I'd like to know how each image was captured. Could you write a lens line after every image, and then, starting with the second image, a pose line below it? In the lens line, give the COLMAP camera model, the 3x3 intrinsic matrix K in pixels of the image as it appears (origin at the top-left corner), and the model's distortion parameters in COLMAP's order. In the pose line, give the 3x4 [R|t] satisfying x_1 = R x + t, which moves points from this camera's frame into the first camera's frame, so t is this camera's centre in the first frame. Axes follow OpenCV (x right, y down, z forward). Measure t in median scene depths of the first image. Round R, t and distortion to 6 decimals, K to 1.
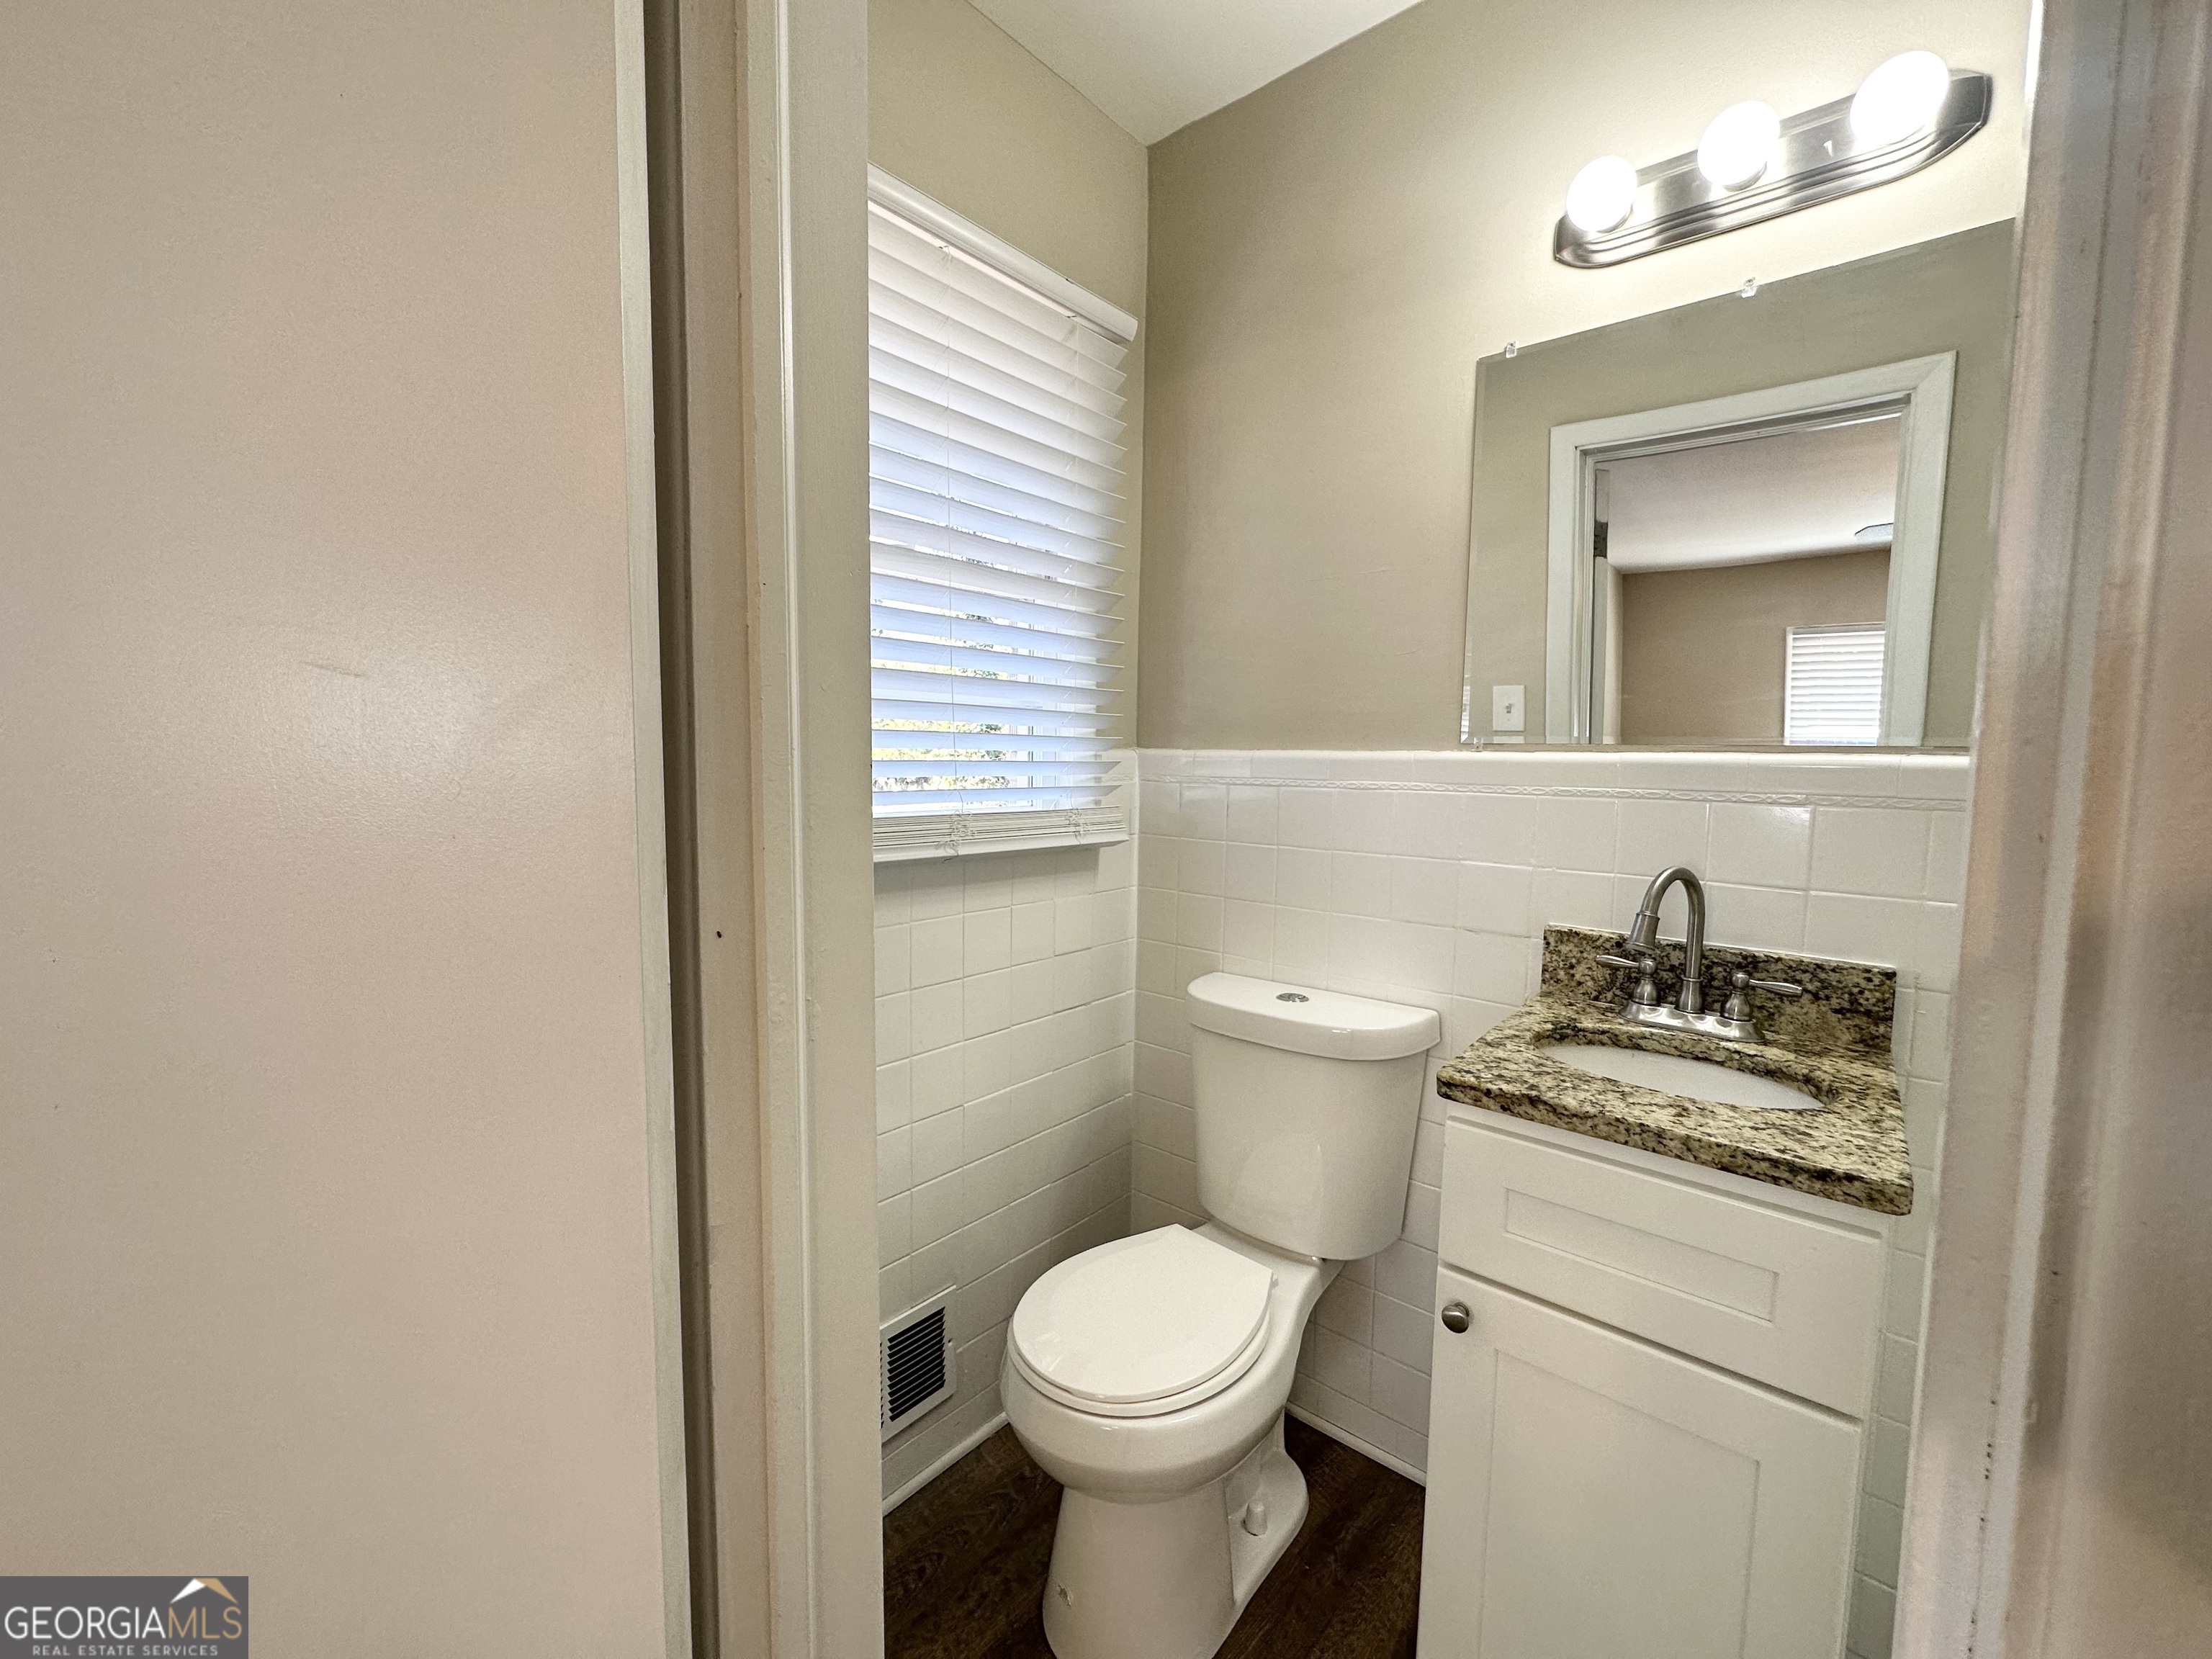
lens RADIAL K [[881.3, 0, 1100.3], [0, 881.3, 836.7], [0, 0, 1]] dist [-0.001793, -0.000123]
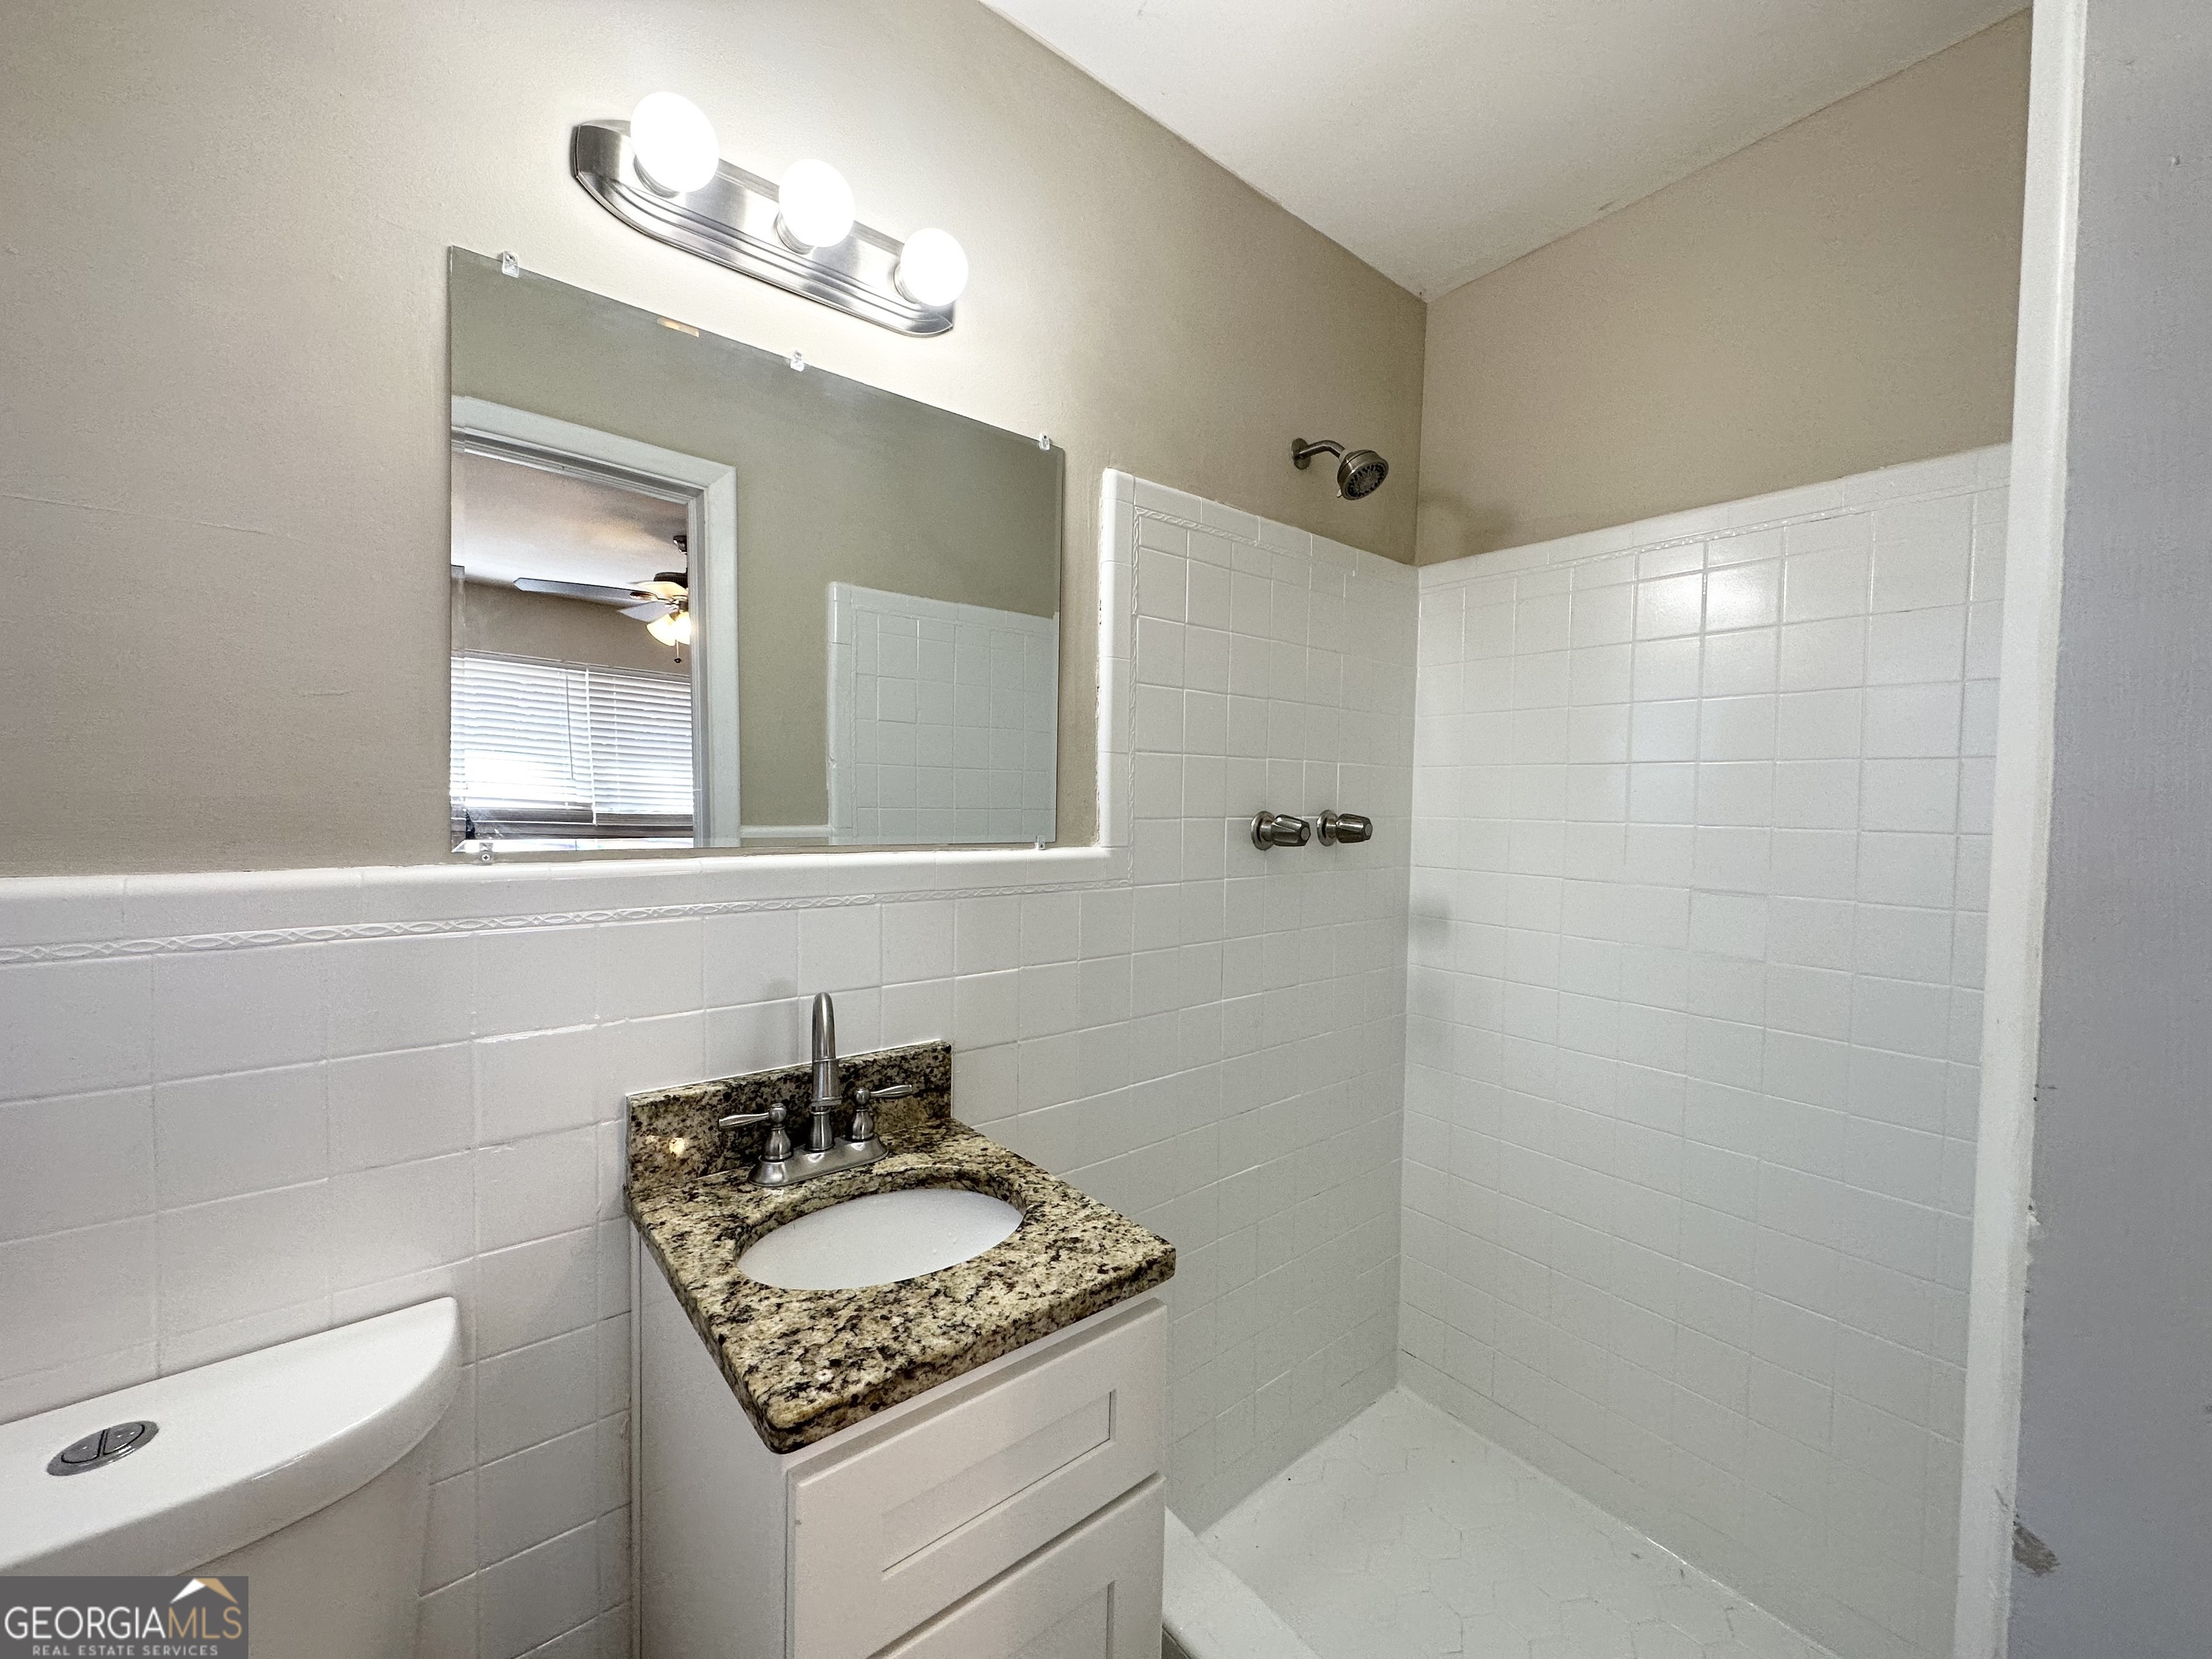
lens RADIAL K [[881.3, 0, 1100.3], [0, 881.3, 836.7], [0, 0, 1]] dist [-0.001793, -0.000123]
pose [[0.164778, -0.054692, 0.984813, -0.171100], [0.071864, 0.996473, 0.043316, -0.154929], [-0.983709, 0.063635, 0.168128, 0.631602]]
